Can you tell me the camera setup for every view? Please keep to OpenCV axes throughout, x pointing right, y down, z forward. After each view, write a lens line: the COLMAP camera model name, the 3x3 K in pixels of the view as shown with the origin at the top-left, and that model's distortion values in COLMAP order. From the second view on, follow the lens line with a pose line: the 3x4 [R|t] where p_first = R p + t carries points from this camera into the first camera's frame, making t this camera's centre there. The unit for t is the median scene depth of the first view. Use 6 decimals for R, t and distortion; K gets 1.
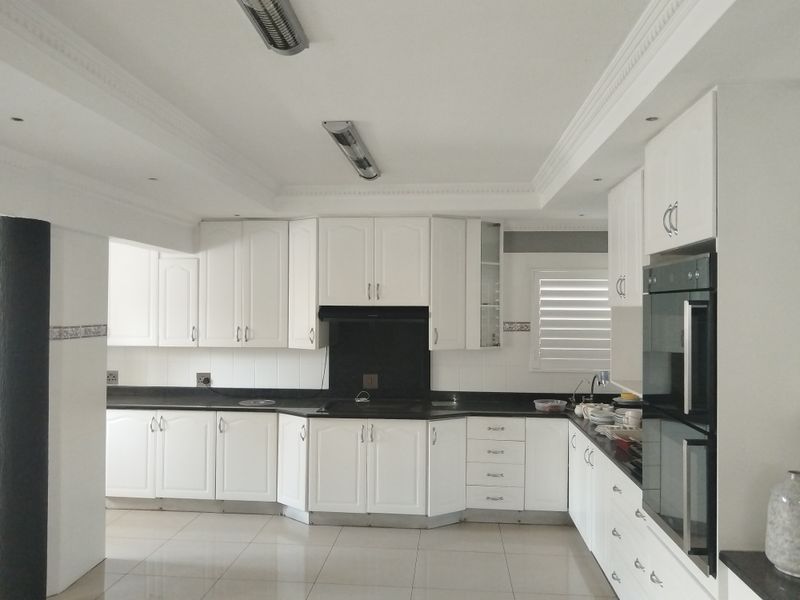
lens RADIAL K [[617.9, 0, 400.0], [0, 617.9, 300.0], [0, 0, 1]] dist [-0.021292, -0.005920]
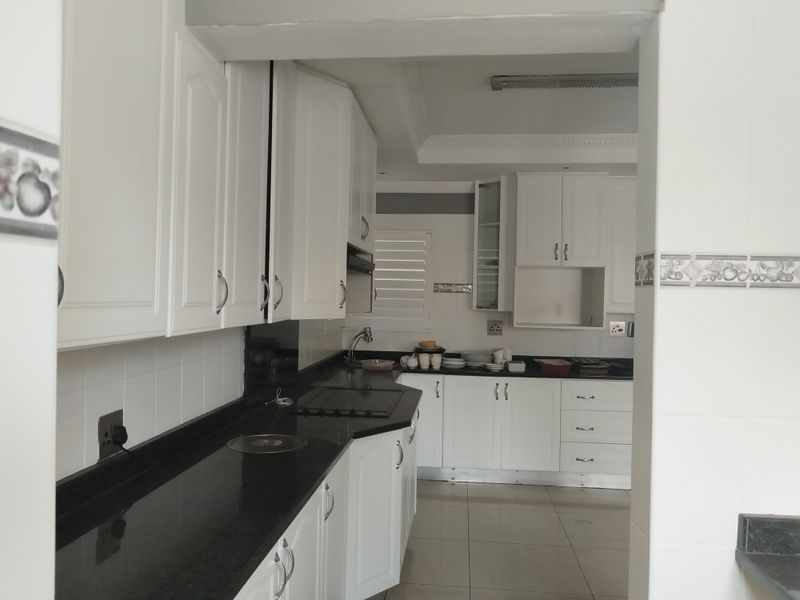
lens RADIAL K [[617.9, 0, 400.0], [0, 617.9, 300.0], [0, 0, 1]] dist [-0.021292, -0.005920]
pose [[0.018319, -0.000787, 0.999832, -0.712643], [-0.035082, 0.999383, 0.001429, 0.060649], [-0.999217, -0.035102, 0.018280, 0.950122]]
